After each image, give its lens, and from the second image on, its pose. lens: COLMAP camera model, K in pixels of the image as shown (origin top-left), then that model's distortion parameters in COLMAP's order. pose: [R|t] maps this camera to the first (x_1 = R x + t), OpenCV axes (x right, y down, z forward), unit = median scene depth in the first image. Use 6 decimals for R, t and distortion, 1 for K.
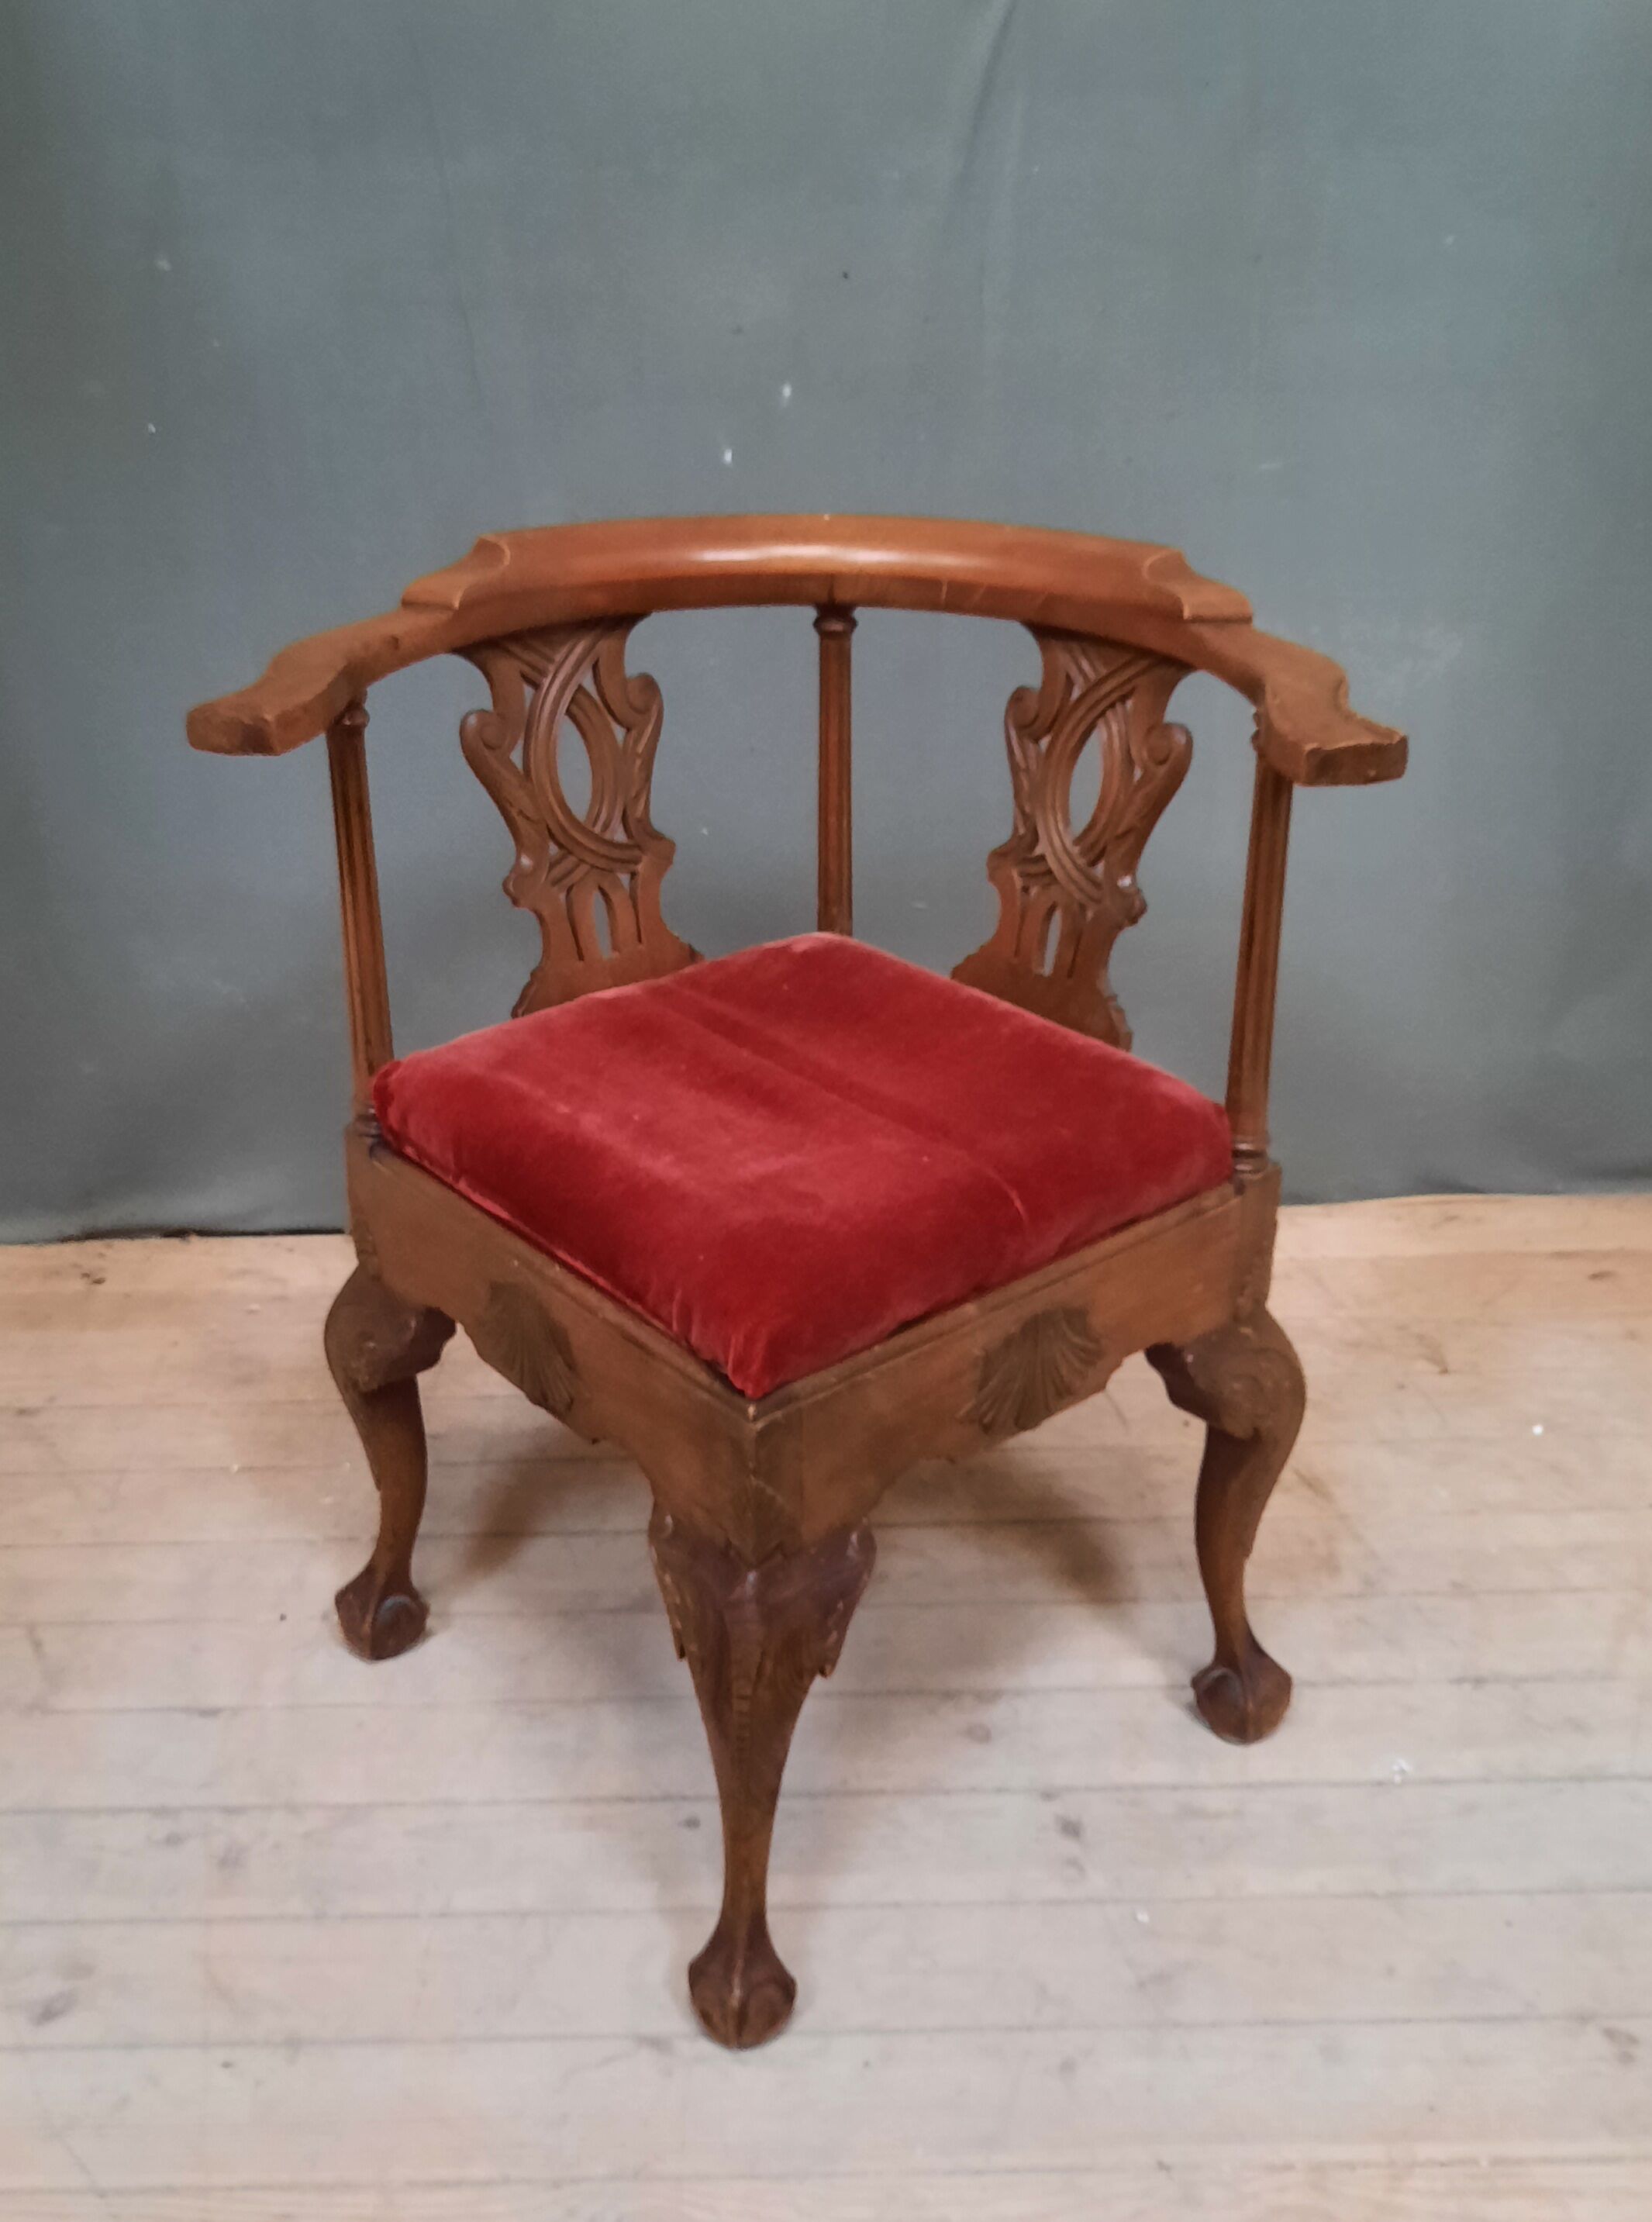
lens RADIAL K [[2082.5, 0, 757.7], [0, 2082.5, 1056.5], [0, 0, 1]] dist [0.014584, 0.004871]
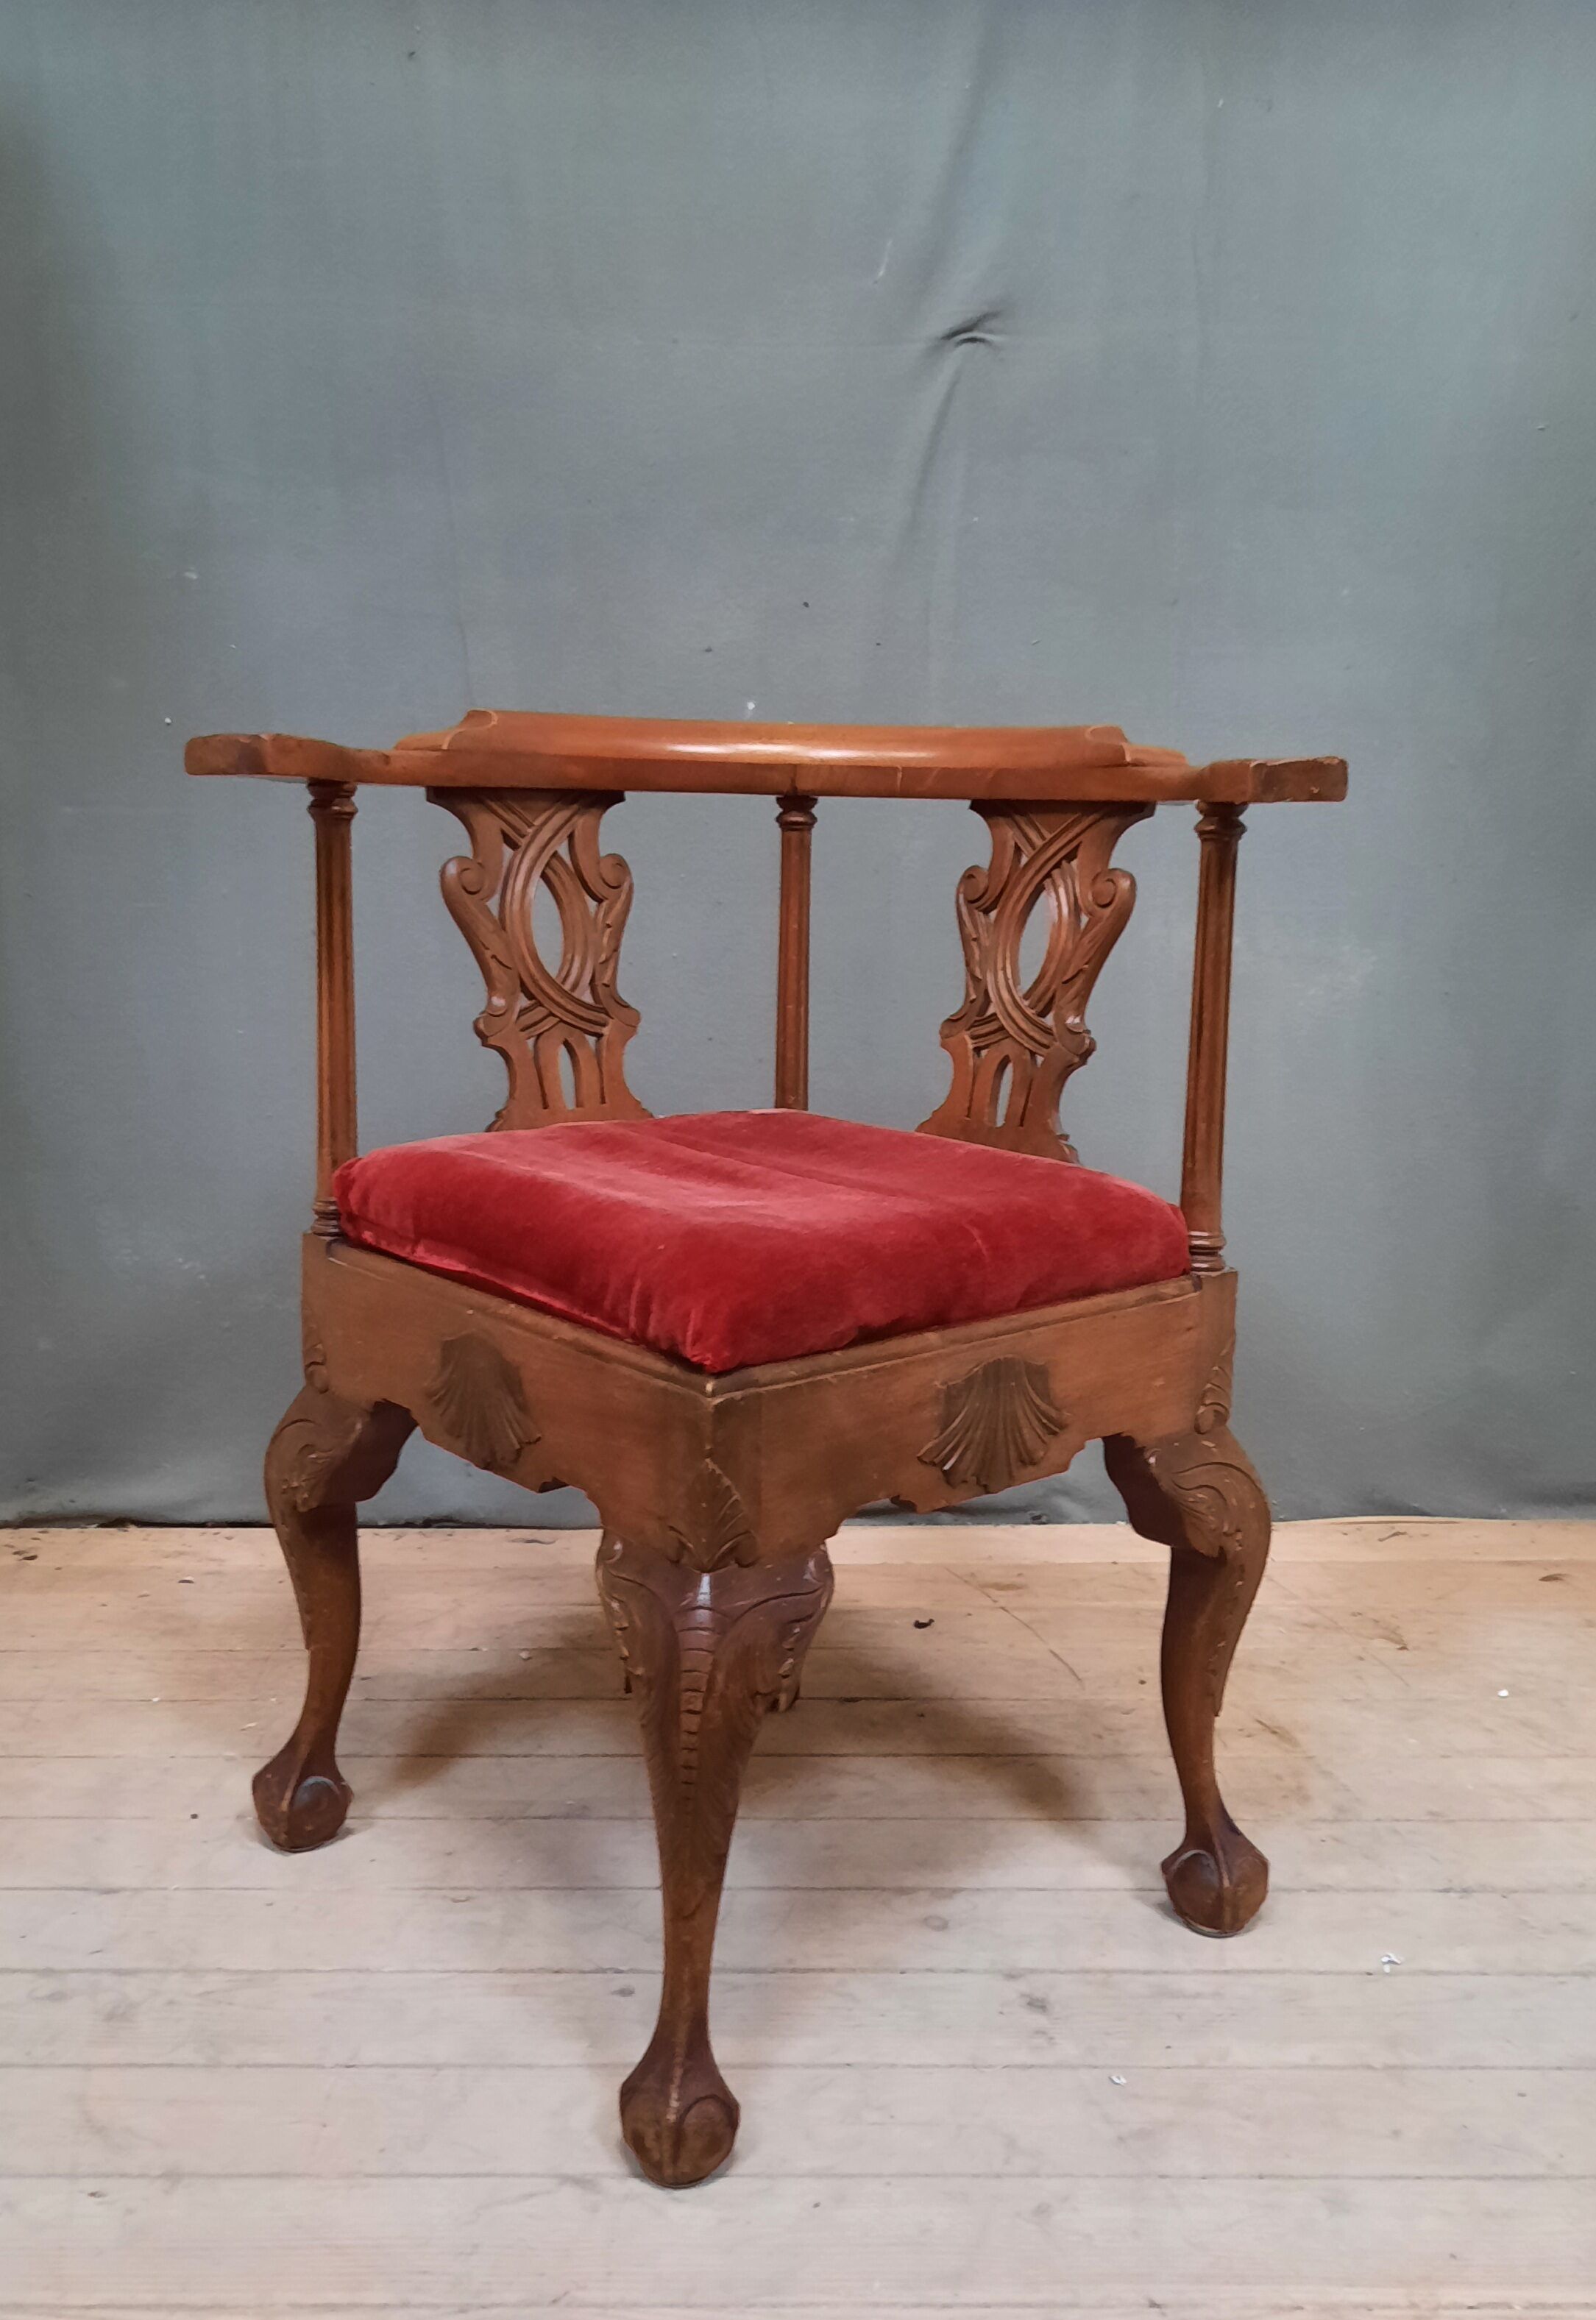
lens RADIAL K [[1990.1, 0, 725.7], [0, 1990.1, 1127.8], [0, 0, 1]] dist [0.010698, 0.010508]
pose [[0.999622, 0.025438, 0.010442, -0.006470], [-0.022095, 0.969102, -0.245667, 0.218219], [-0.016369, 0.245343, 0.969298, 0.055790]]
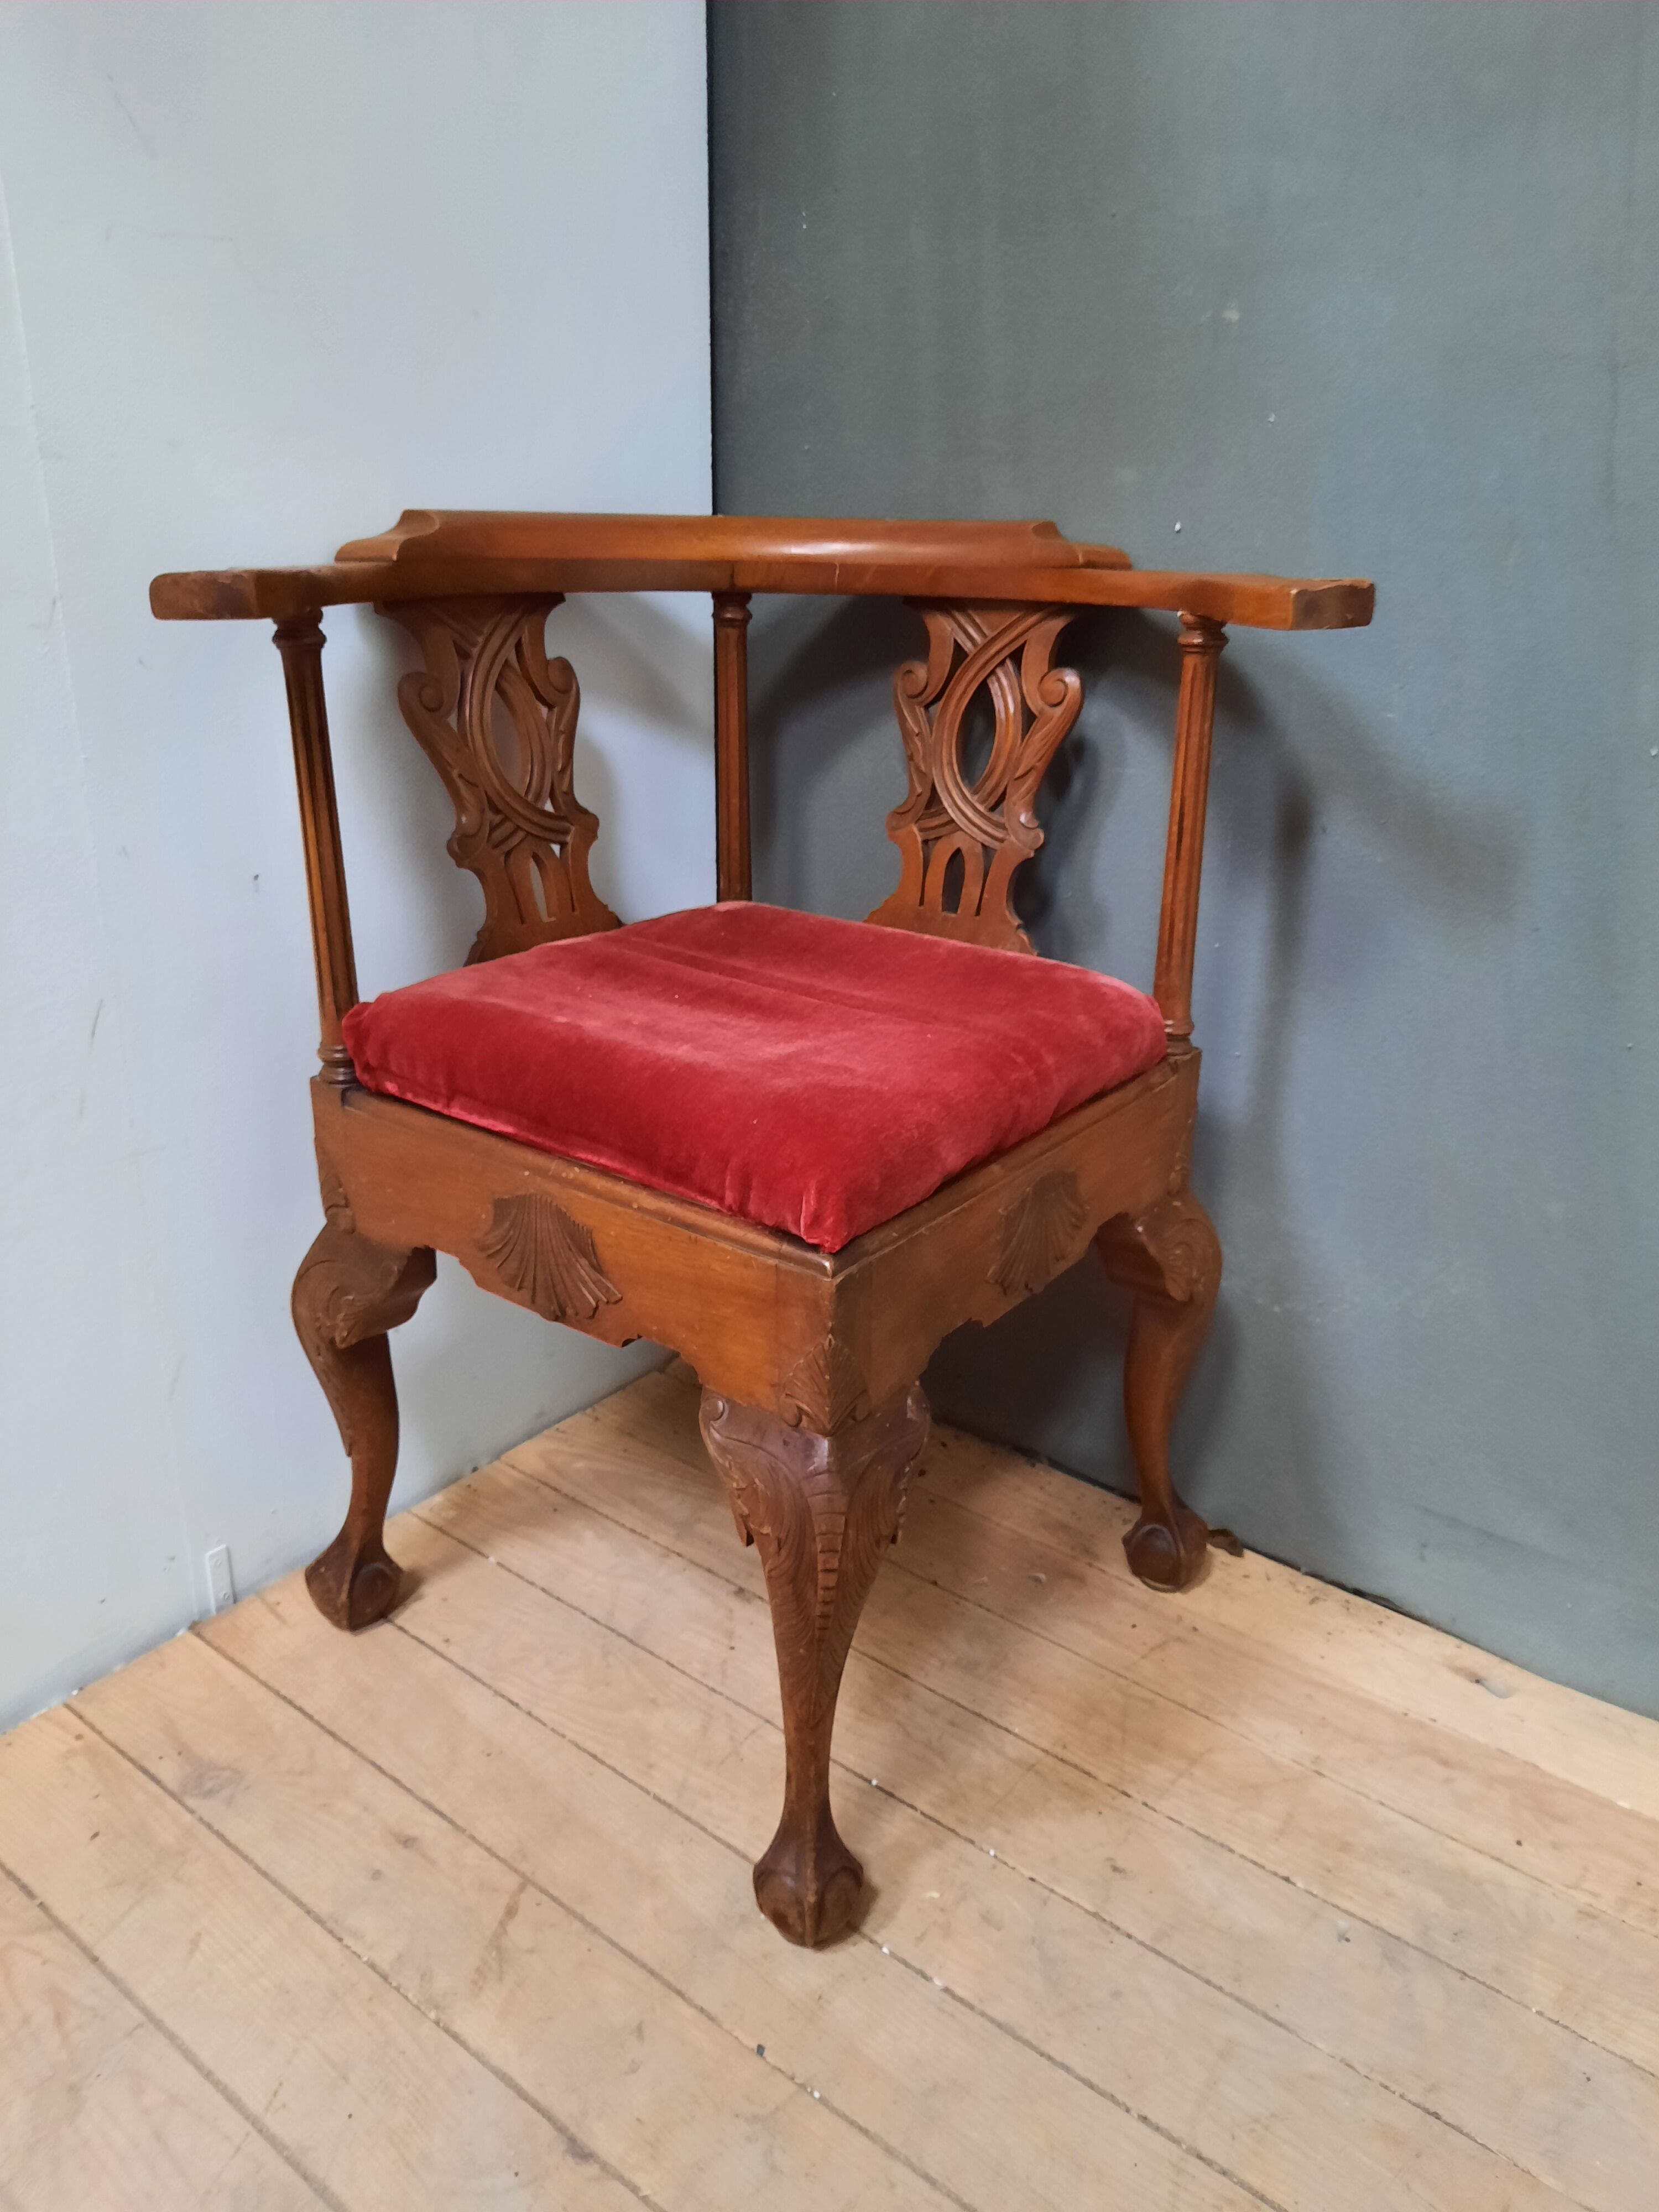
lens RADIAL K [[1552.9, 0, 829.5], [0, 1552.9, 1106.0], [0, 0, 1]] dist [0.027763, -0.000111]
pose [[0.973376, -0.066263, 0.219429, -0.121767], [0.077227, 0.996139, -0.041760, 0.097963], [-0.215815, 0.057594, 0.974734, 0.225207]]
